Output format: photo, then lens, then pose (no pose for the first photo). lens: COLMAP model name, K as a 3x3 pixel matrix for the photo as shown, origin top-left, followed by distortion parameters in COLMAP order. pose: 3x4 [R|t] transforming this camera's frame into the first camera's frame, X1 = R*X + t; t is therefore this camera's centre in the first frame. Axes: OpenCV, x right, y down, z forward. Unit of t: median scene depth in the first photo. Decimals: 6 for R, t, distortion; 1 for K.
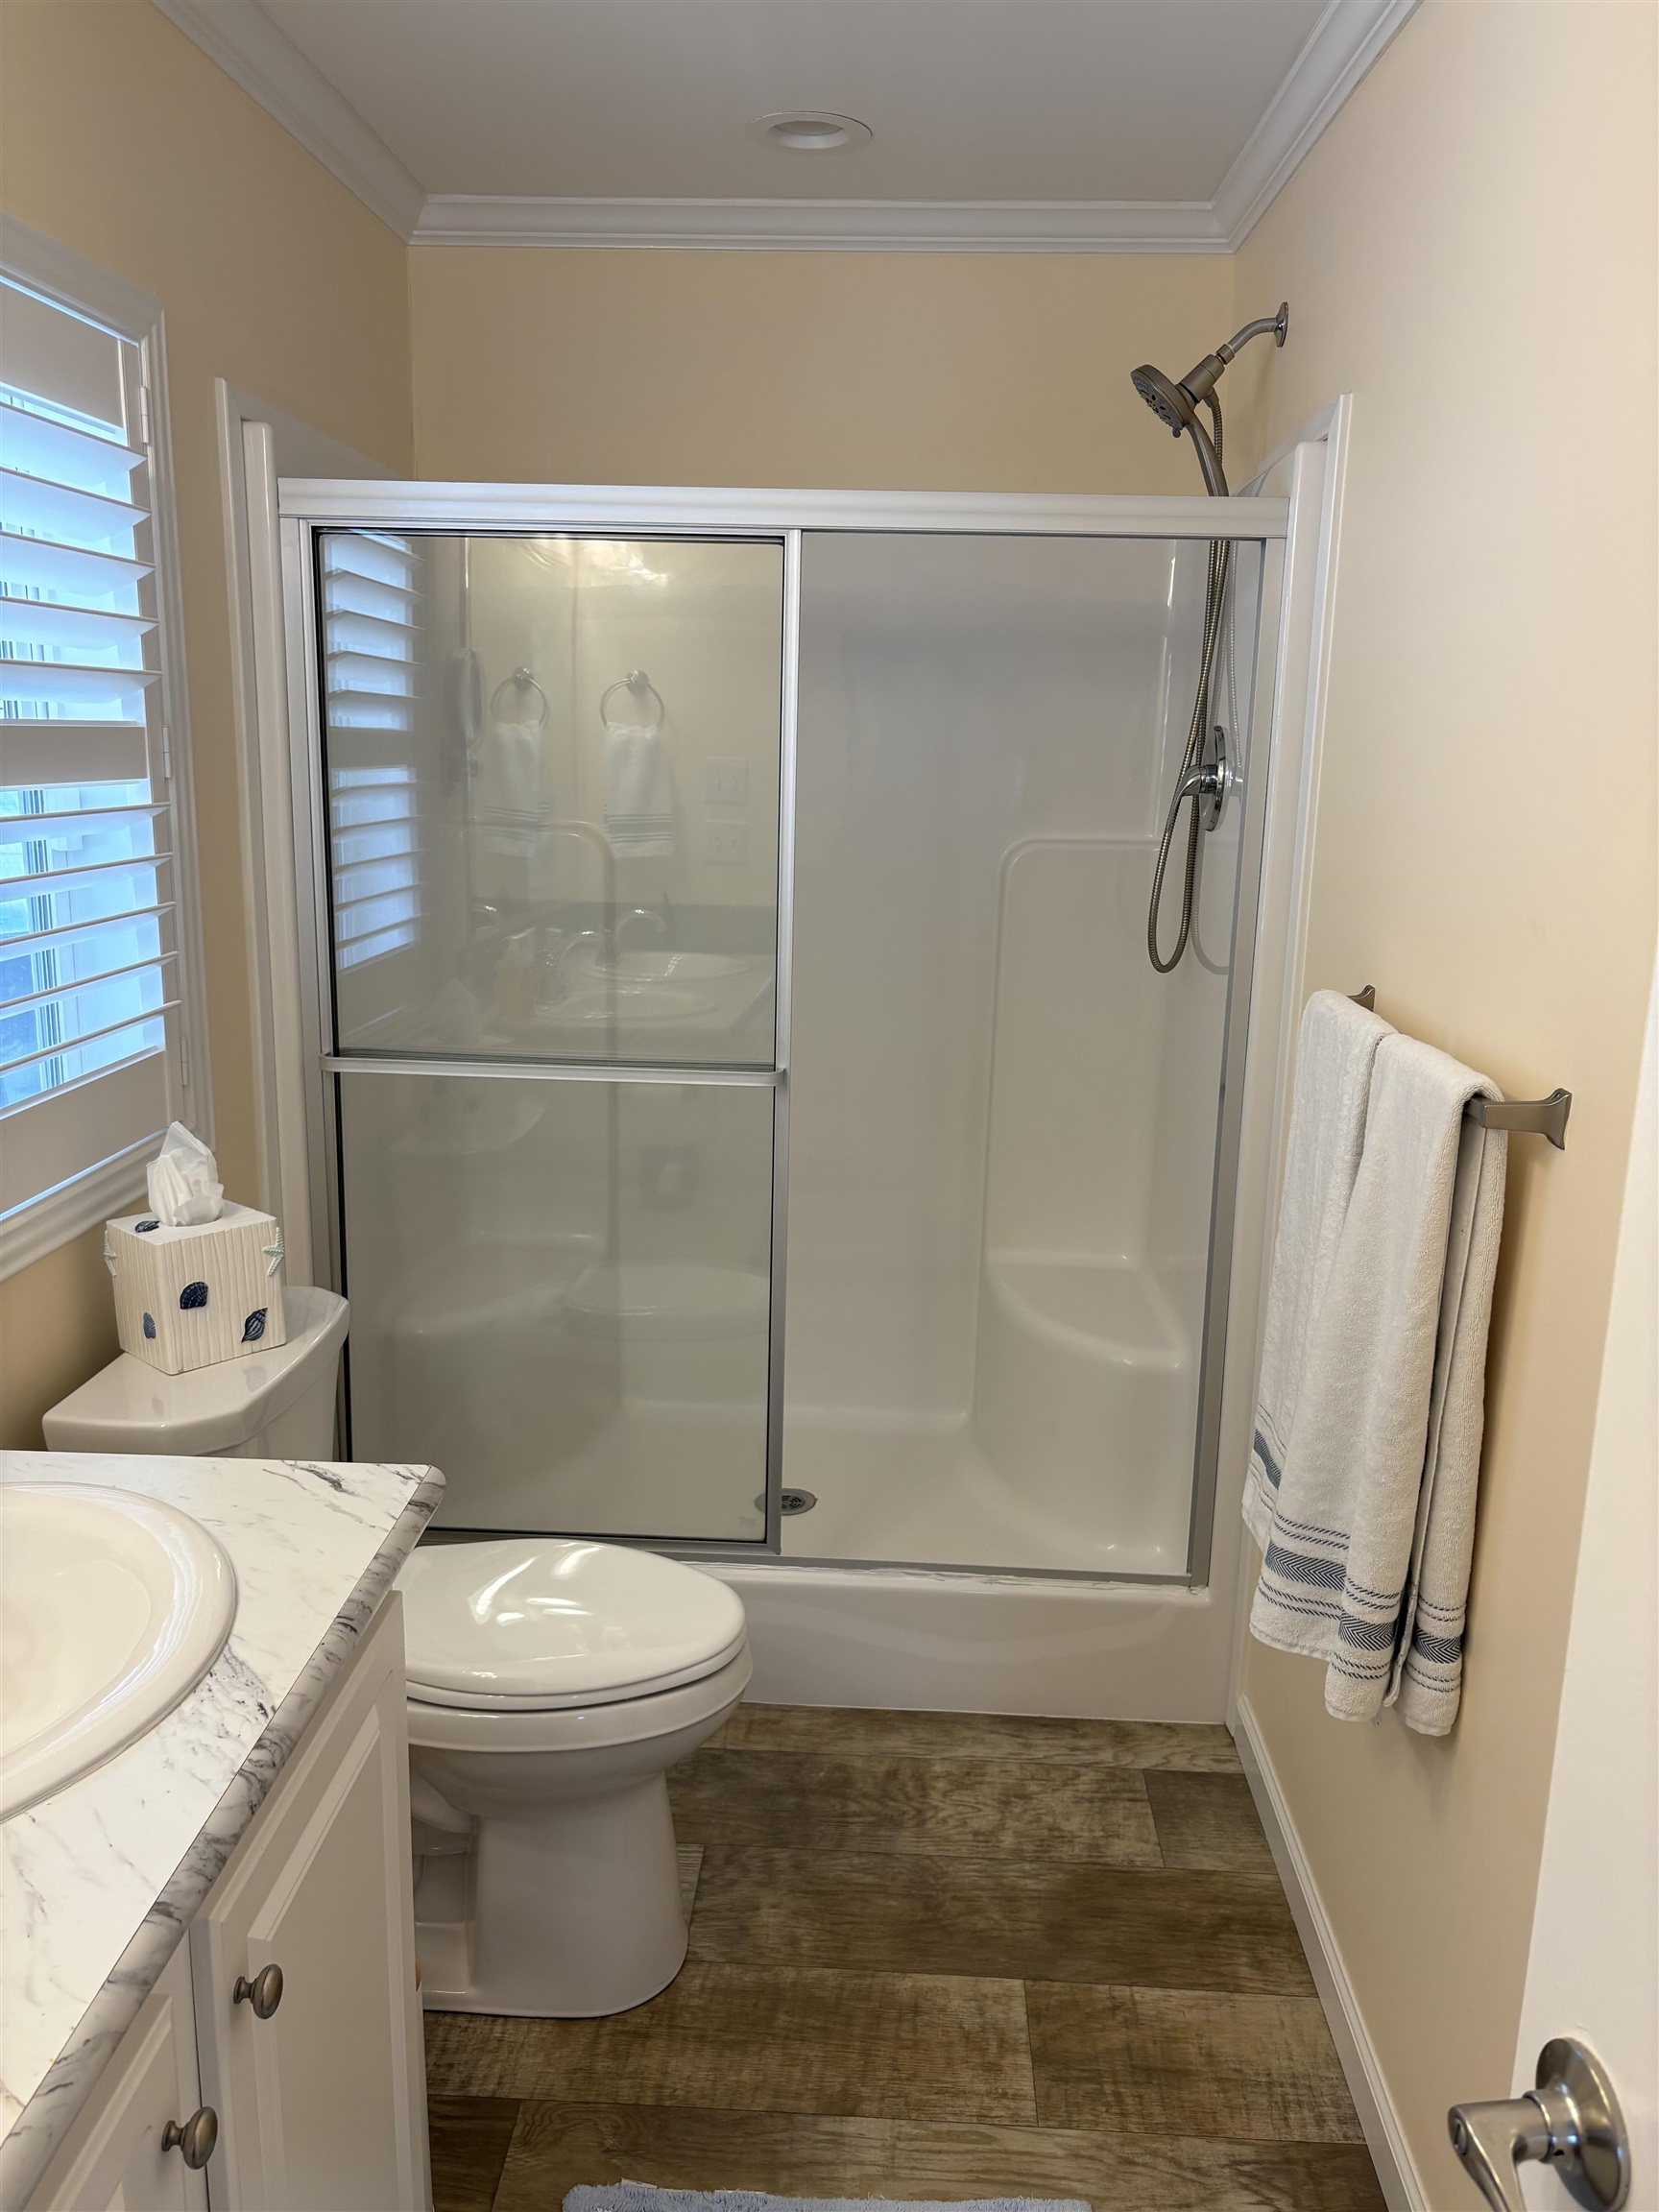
lens RADIAL K [[1684.9, 0, 829.5], [0, 1684.9, 1106.0], [0, 0, 1]] dist [0.040179, -0.047526]
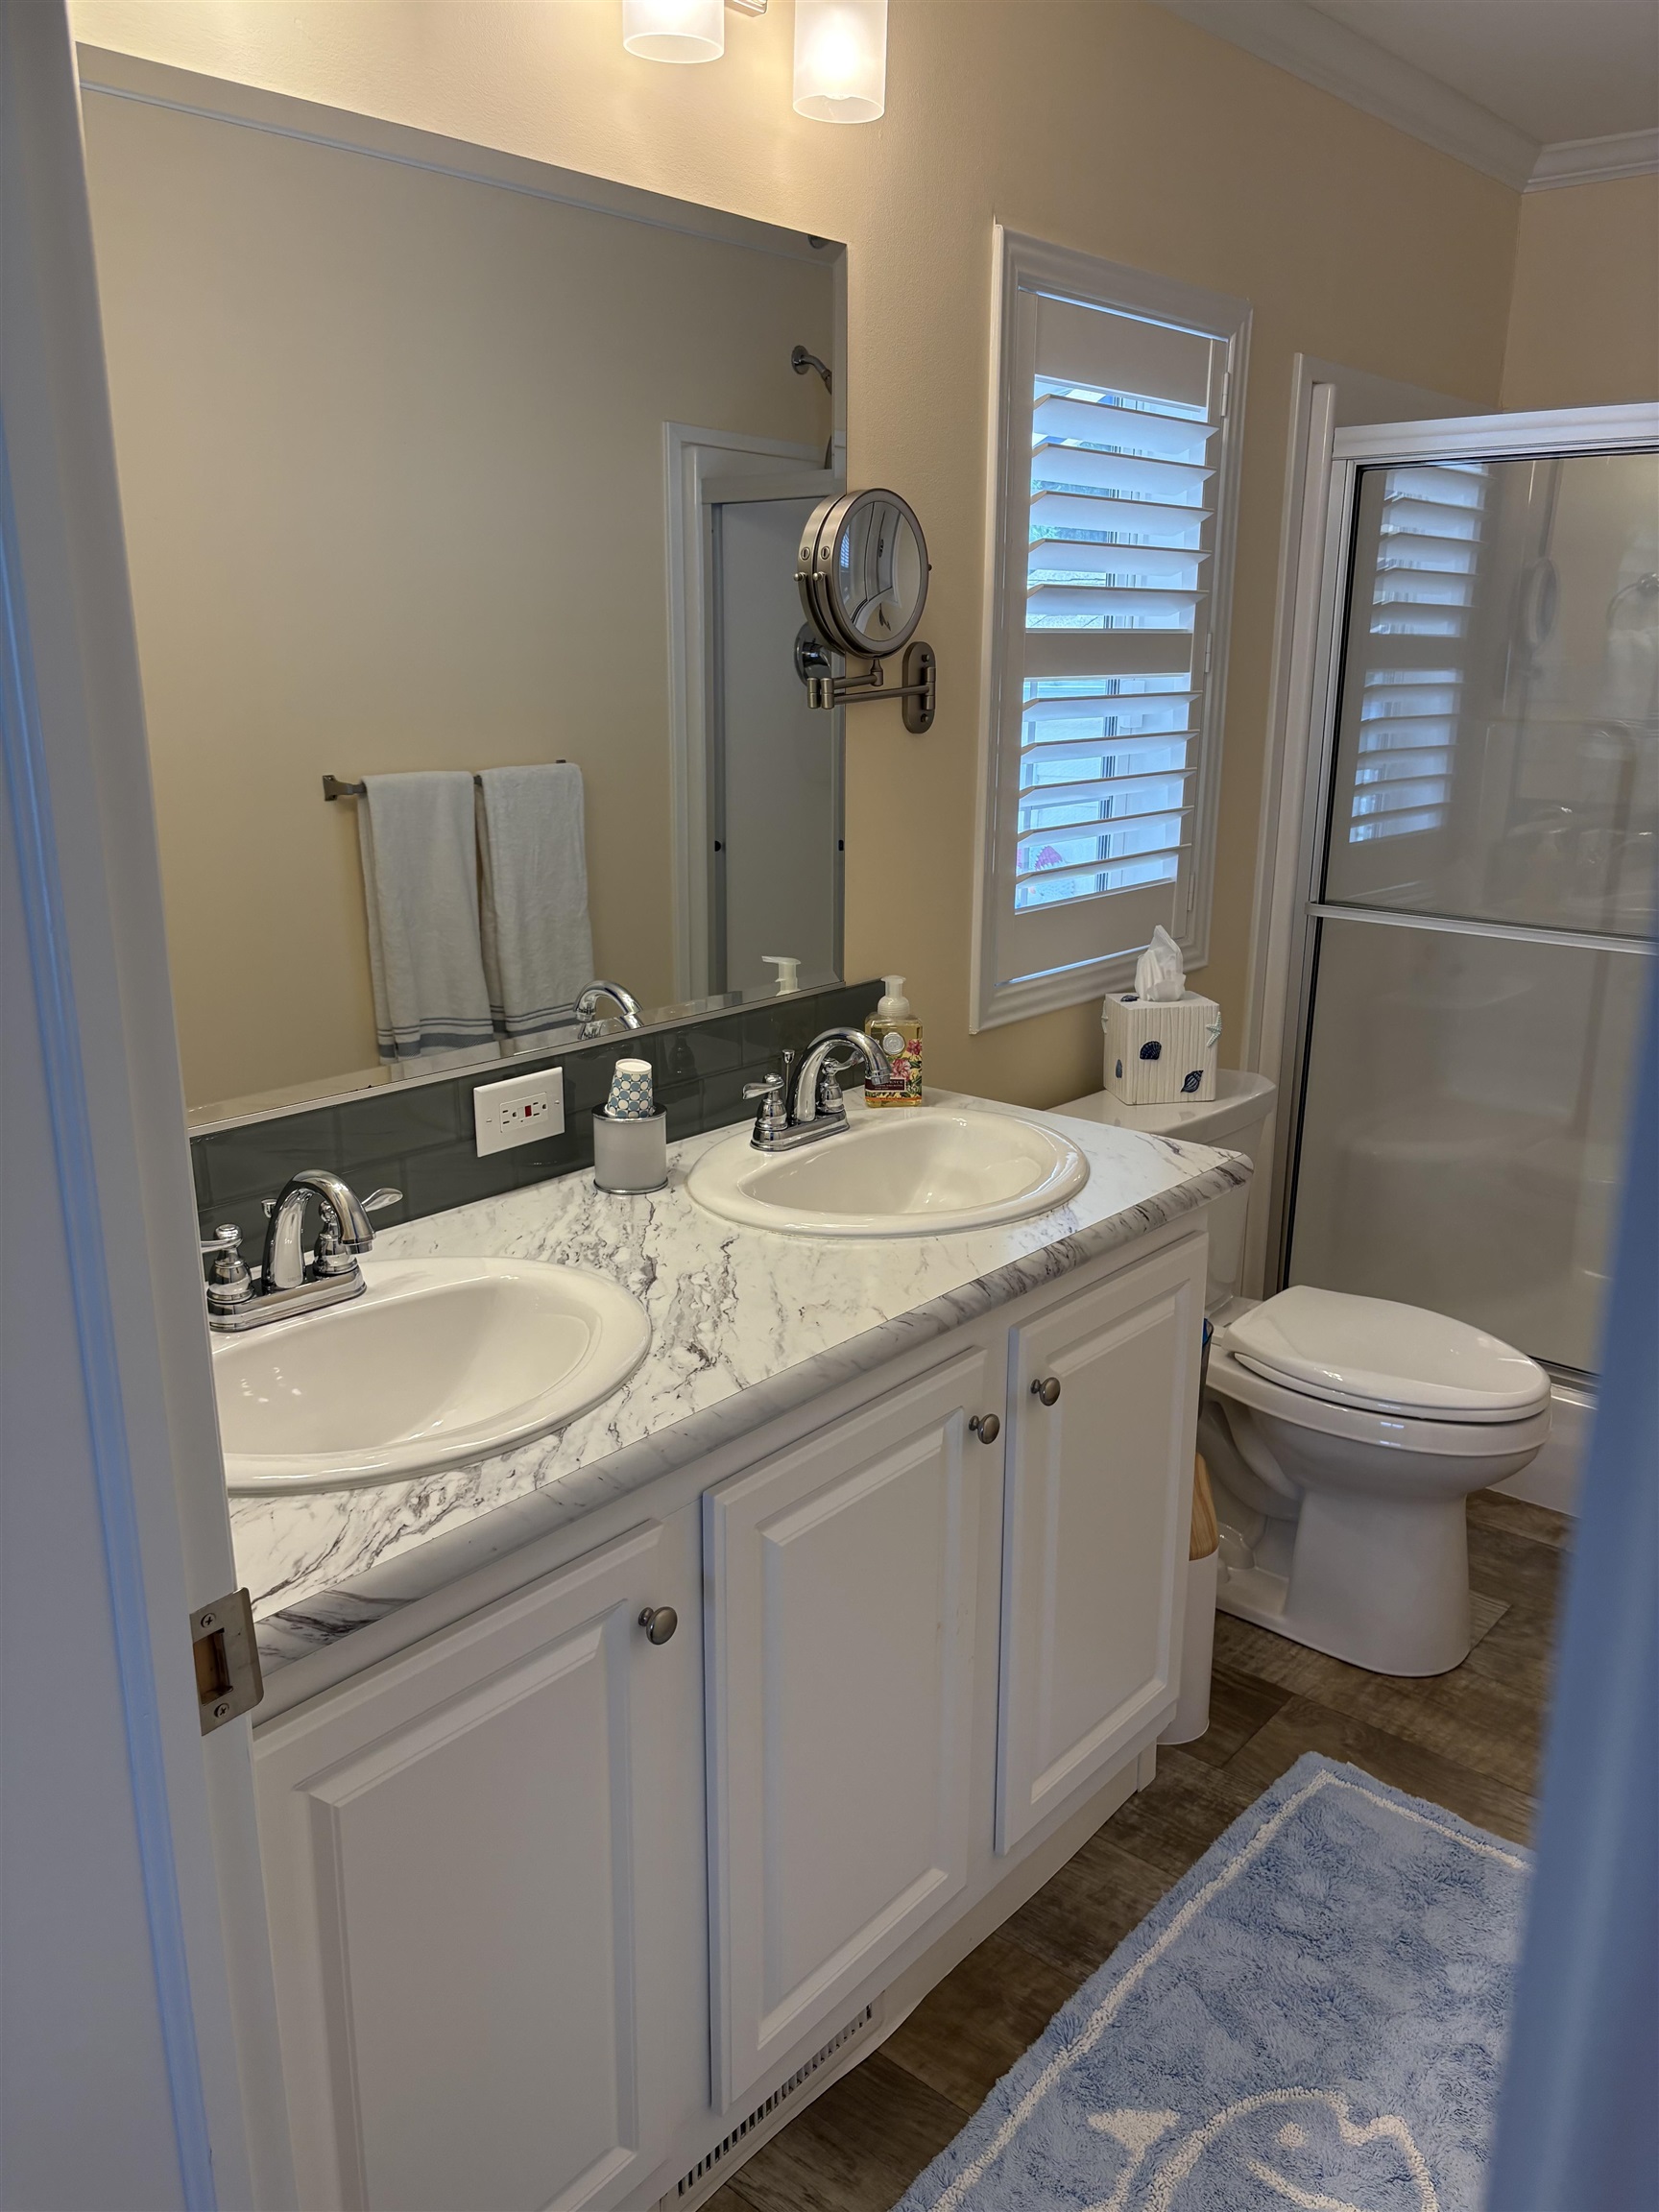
lens RADIAL K [[1714.0, 0, 819.7], [0, 1714.0, 1119.7], [0, 0, 1]] dist [-0.106313, 0.069972]
pose [[0.785684, 0.146798, -0.600959, 0.222038], [-0.112644, 0.989146, 0.094352, 0.060500], [0.608286, -0.006437, 0.793692, -0.224222]]
